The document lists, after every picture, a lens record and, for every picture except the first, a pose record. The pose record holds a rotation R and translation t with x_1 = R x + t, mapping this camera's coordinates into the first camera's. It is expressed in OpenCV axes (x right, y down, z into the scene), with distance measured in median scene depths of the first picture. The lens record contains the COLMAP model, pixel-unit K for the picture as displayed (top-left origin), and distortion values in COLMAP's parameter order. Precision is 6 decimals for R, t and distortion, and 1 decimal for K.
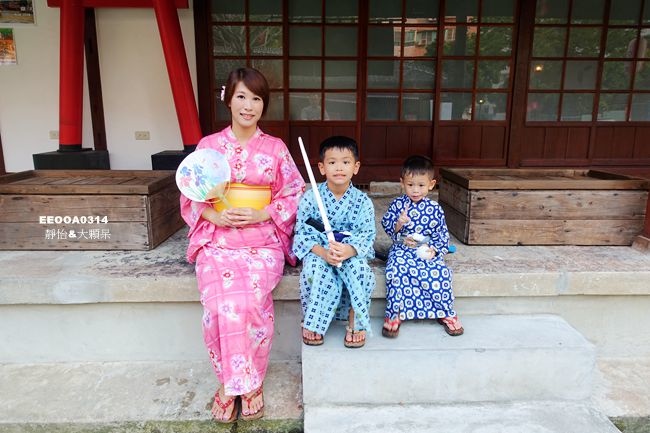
lens RADIAL K [[459.8, 0, 325.4], [0, 459.8, 217.4], [0, 0, 1]] dist [-0.002045, 0.001547]
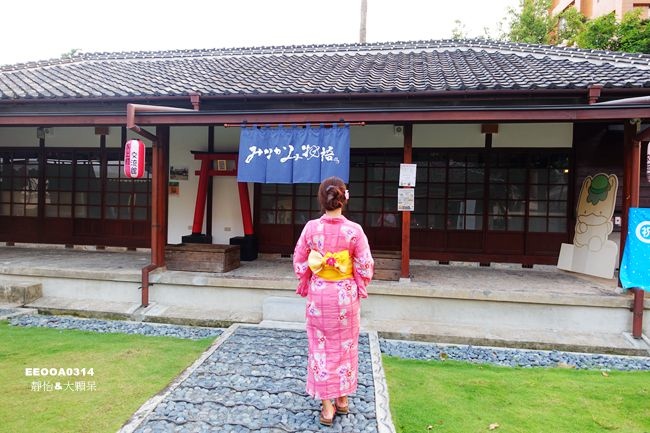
lens RADIAL K [[459.8, 0, 322.3], [0, 459.8, 215.8], [0, 0, 1]] dist [-0.002045, 0.001547]
pose [[0.980796, 0.026019, -0.193292, 0.747477], [-0.060918, 0.982347, -0.176873, 0.189912], [0.185278, 0.185252, 0.965067, -1.668111]]
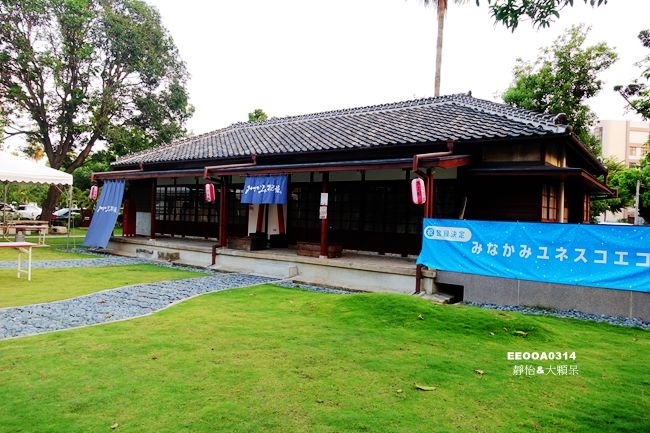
lens RADIAL K [[459.8, 0, 323.0], [0, 459.8, 220.1], [0, 0, 1]] dist [-0.002045, 0.001547]
pose [[0.786889, 0.033193, -0.616201, 3.571743], [-0.157978, 0.976112, -0.149158, 0.388285], [0.596531, 0.214717, 0.773336, -2.708080]]
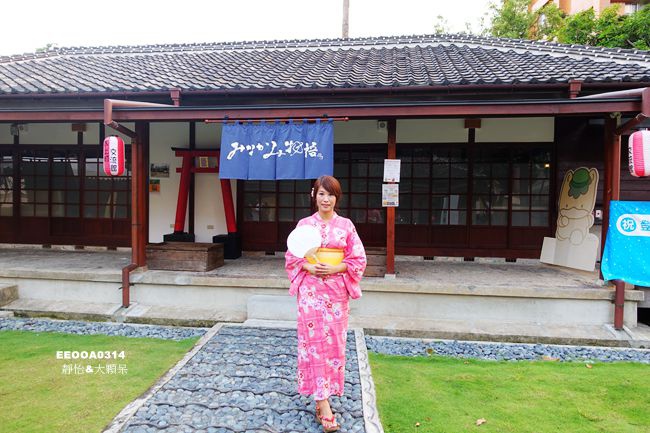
lens RADIAL K [[459.8, 0, 323.0], [0, 459.8, 215.5], [0, 0, 1]] dist [-0.002045, 0.001547]
pose [[0.987276, 0.016529, -0.158155, 0.743161], [-0.044065, 0.984071, -0.172228, 0.186318], [0.152789, 0.177006, 0.972278, -1.642435]]
